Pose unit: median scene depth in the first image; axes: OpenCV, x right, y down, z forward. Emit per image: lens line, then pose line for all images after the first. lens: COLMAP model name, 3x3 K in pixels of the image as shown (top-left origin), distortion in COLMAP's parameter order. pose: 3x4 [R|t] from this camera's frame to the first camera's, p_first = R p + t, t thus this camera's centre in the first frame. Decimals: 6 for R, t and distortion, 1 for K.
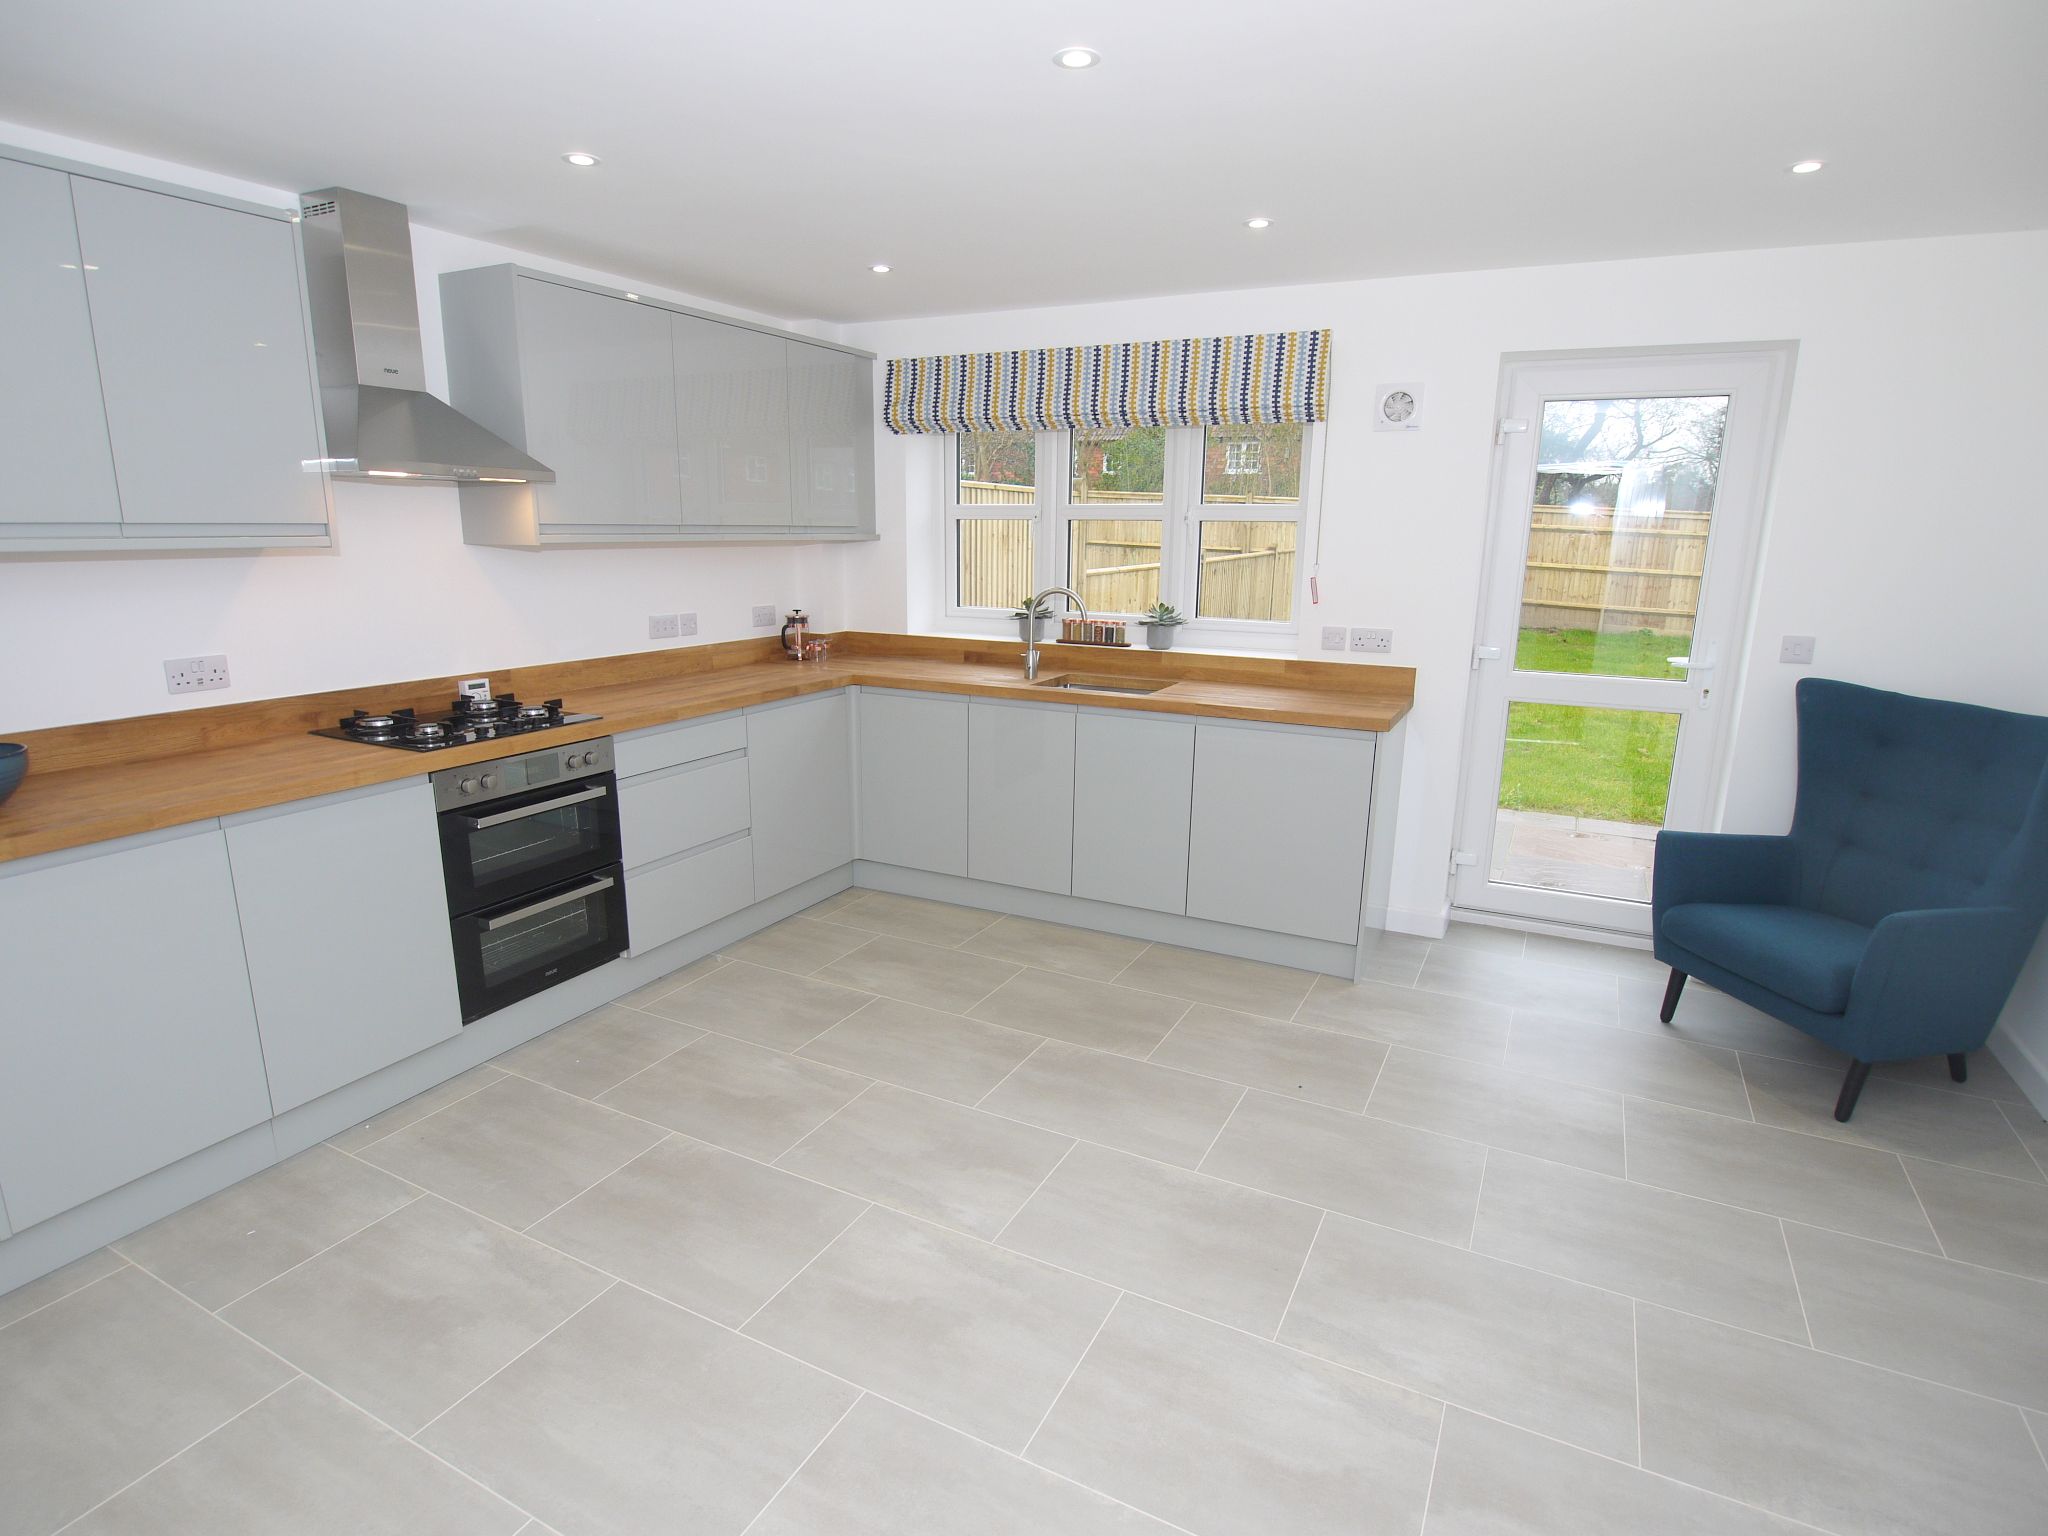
lens RADIAL K [[1081.4, 0, 1015.6], [0, 1081.4, 775.6], [0, 0, 1]] dist [-0.001237, 0.000964]
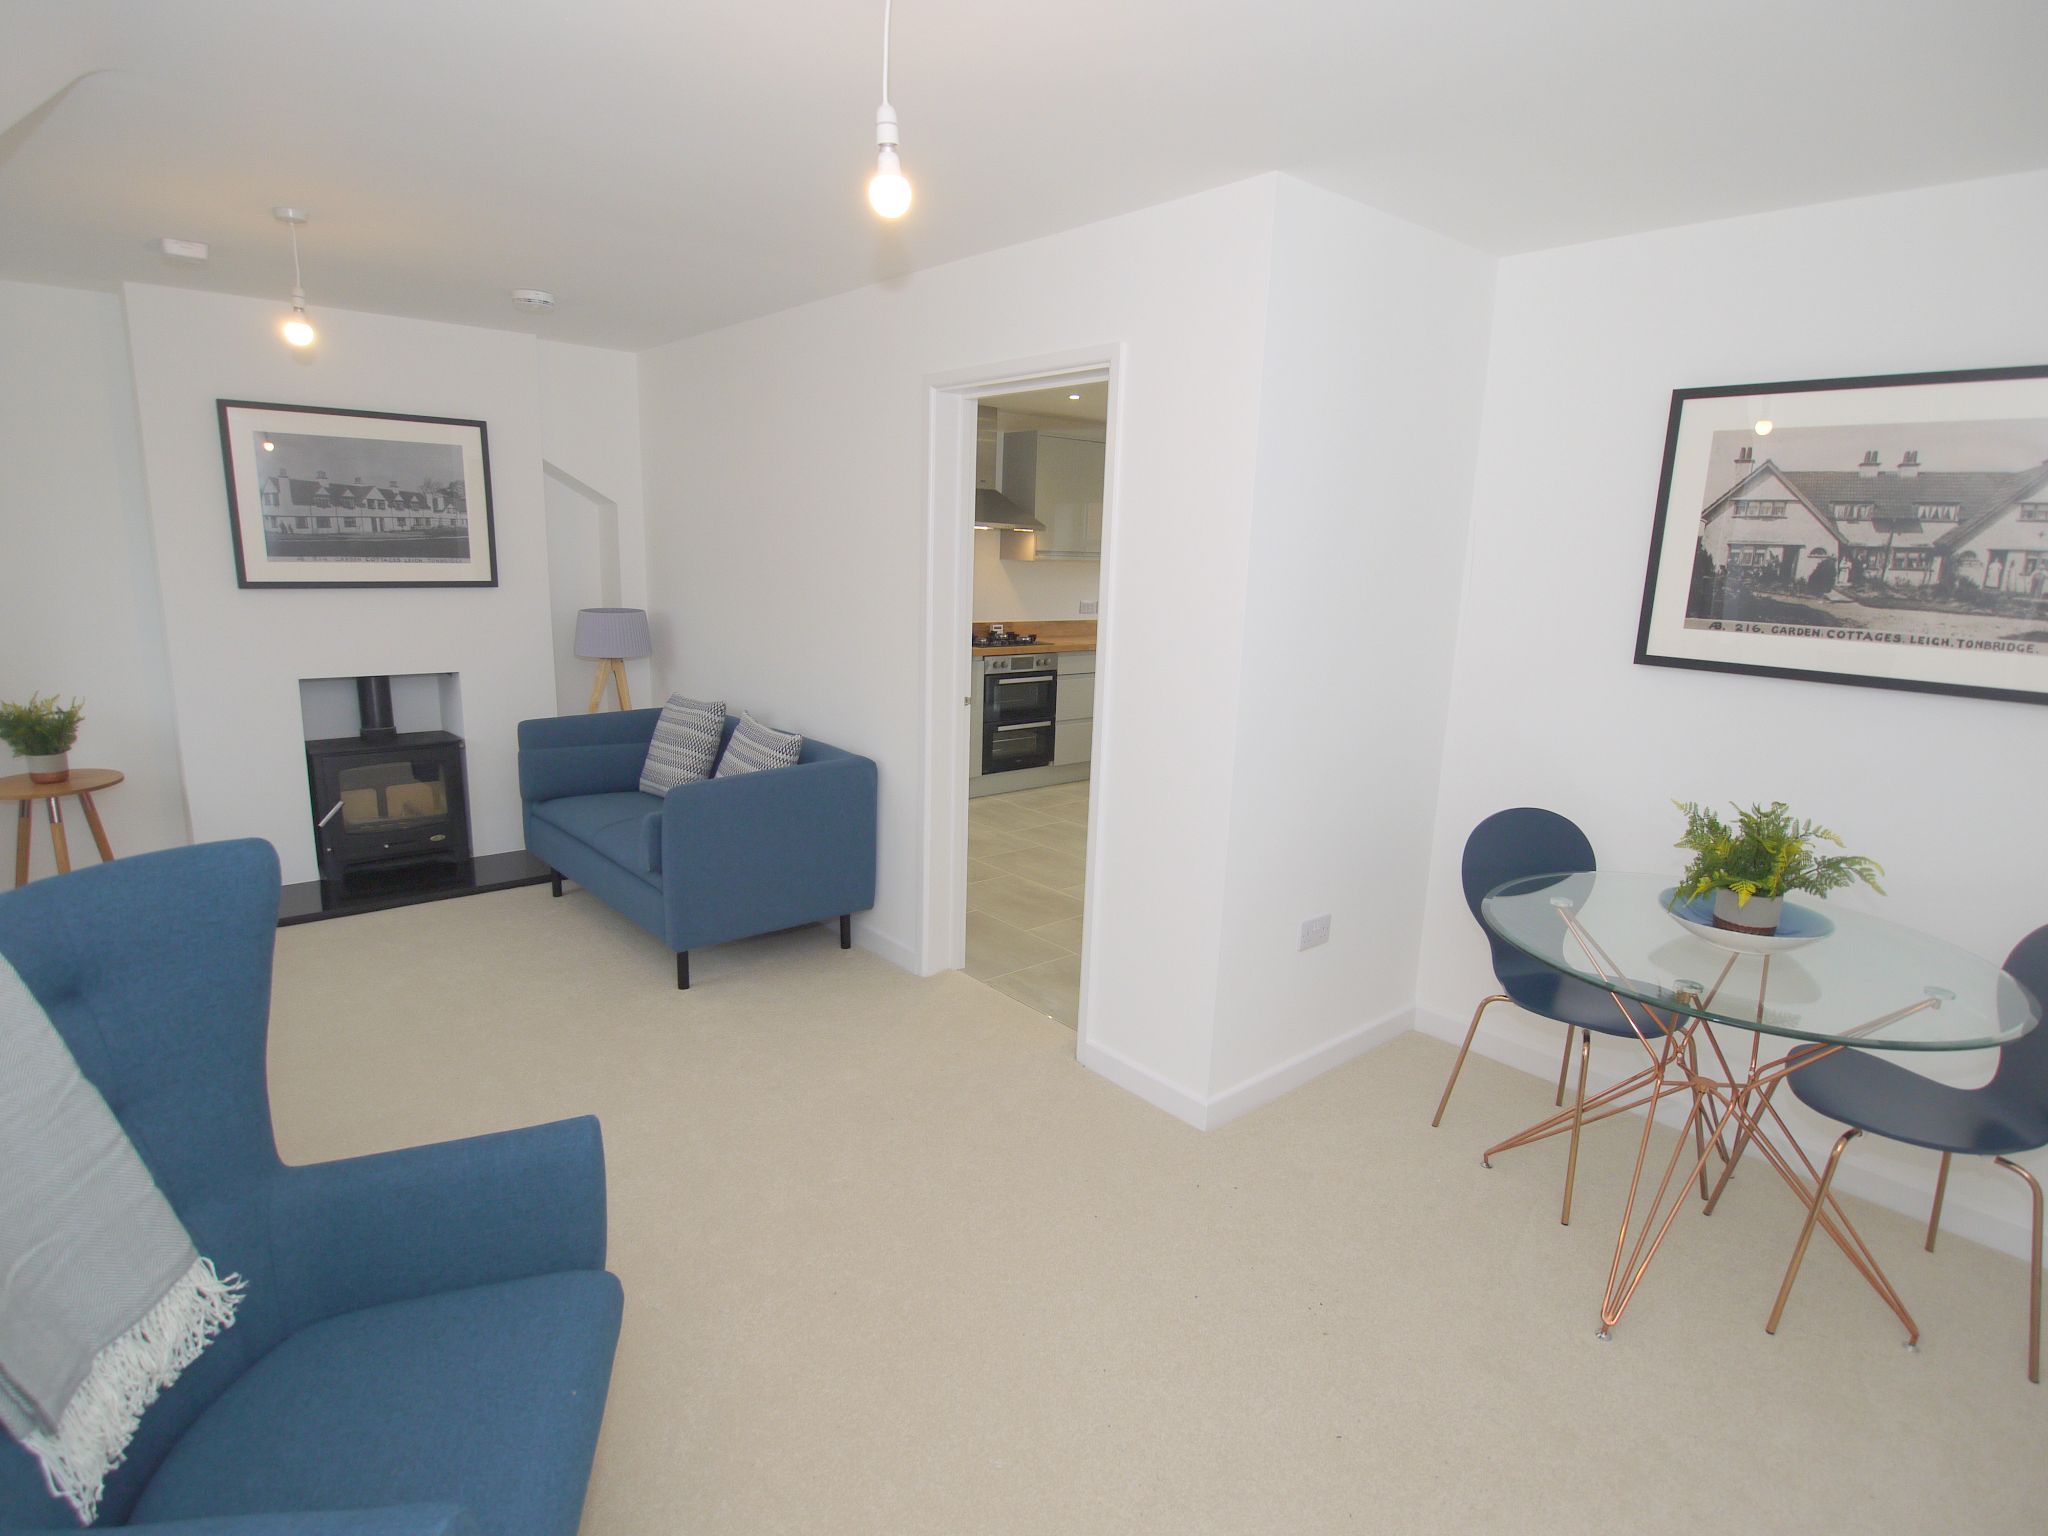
lens RADIAL K [[1081.4, 0, 1020.4], [0, 1081.4, 761.5], [0, 0, 1]] dist [-0.001237, 0.000964]
pose [[0.927166, 0.093455, -0.362807, 0.334818], [-0.105413, 0.994340, -0.013253, 0.207349], [0.359515, 0.050532, 0.931770, -0.954073]]
